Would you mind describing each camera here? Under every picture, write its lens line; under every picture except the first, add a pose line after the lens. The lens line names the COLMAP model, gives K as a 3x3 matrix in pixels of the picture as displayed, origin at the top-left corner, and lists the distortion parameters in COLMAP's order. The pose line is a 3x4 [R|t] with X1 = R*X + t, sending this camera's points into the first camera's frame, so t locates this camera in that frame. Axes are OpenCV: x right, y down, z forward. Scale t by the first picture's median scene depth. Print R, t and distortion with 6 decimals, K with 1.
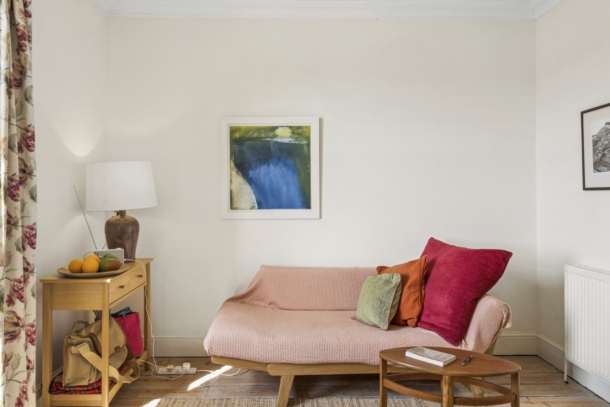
lens RADIAL K [[448.7, 0, 306.0], [0, 448.7, 202.2], [0, 0, 1]] dist [0.000857, 0.000745]
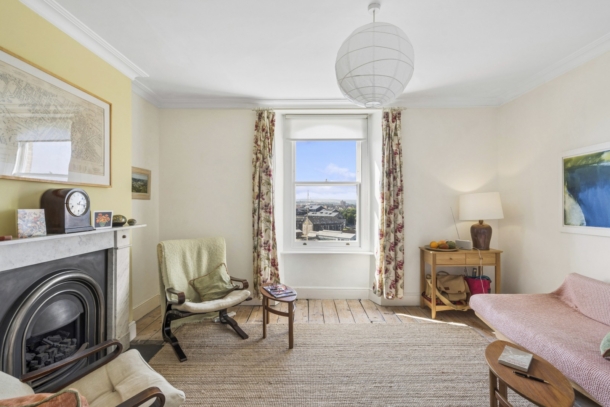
lens RADIAL K [[275.9, 0, 303.2], [0, 275.9, 205.1], [0, 0, 1]] dist [-0.002302, 0.001083]
pose [[-0.023612, 0.003339, -0.999716, 0.624026], [-0.006400, 0.999973, 0.003491, -0.036873], [0.999701, 0.006480, -0.023590, 0.284747]]
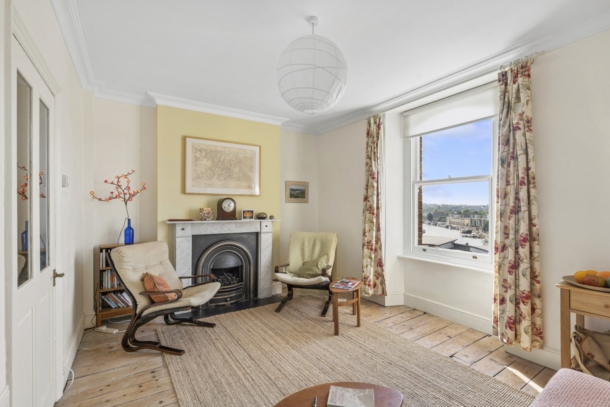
lens RADIAL K [[275.9, 0, 303.8], [0, 275.9, 206.6], [0, 0, 1]] dist [-0.002302, 0.001083]
pose [[-0.841188, -0.001845, -0.540739, 0.413715], [-0.003353, 0.999993, 0.001805, -0.033662], [0.540732, 0.003332, -0.841188, 0.872208]]
